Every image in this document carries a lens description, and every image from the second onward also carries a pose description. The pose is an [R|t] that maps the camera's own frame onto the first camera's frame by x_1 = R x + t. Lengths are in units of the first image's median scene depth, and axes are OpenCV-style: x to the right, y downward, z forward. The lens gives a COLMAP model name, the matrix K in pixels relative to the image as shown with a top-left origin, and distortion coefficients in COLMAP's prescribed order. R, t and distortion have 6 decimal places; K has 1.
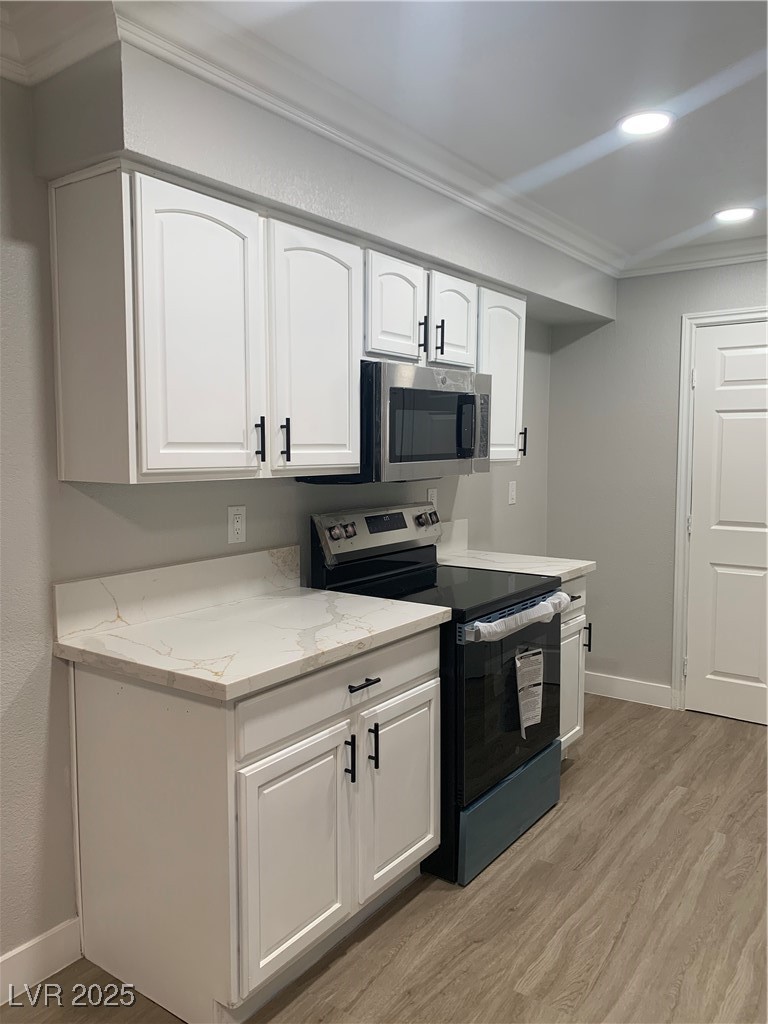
lens RADIAL K [[777.7, 0, 386.6], [0, 777.7, 512.2], [0, 0, 1]] dist [0.048835, -0.050122]
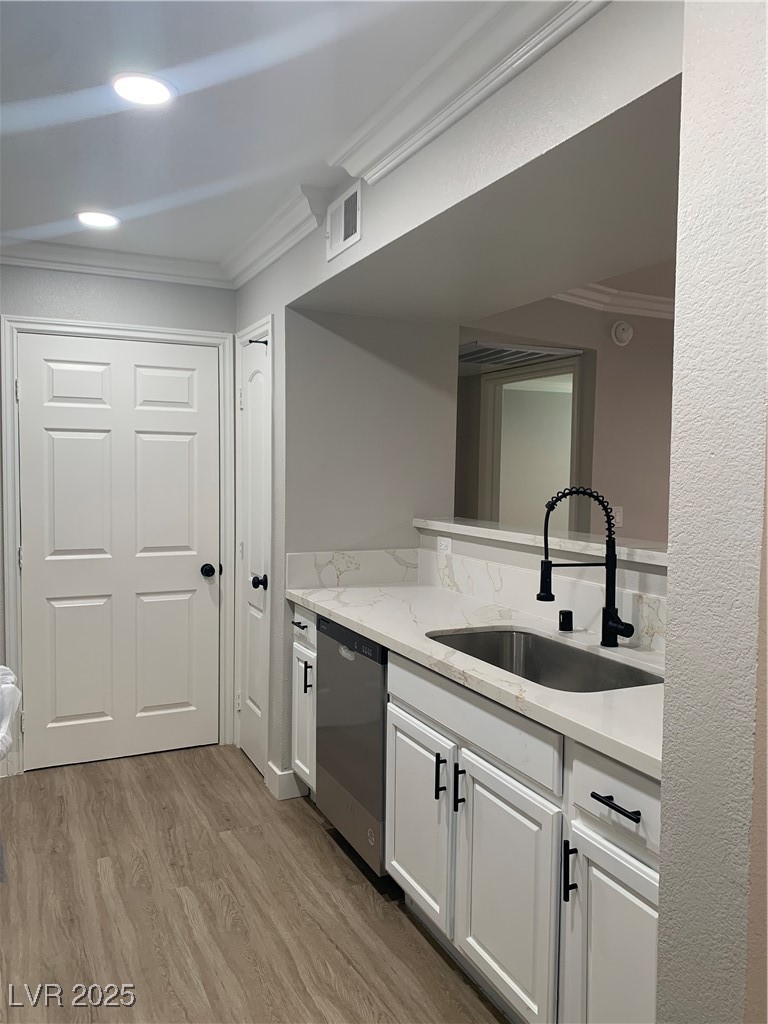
lens RADIAL K [[777.7, 0, 382.0], [0, 777.7, 506.2], [0, 0, 1]] dist [0.048835, -0.050122]
pose [[0.487737, -0.039105, 0.872114, -0.207484], [0.063594, 0.997934, 0.009181, -0.027970], [-0.870671, 0.050984, 0.489216, 0.263832]]
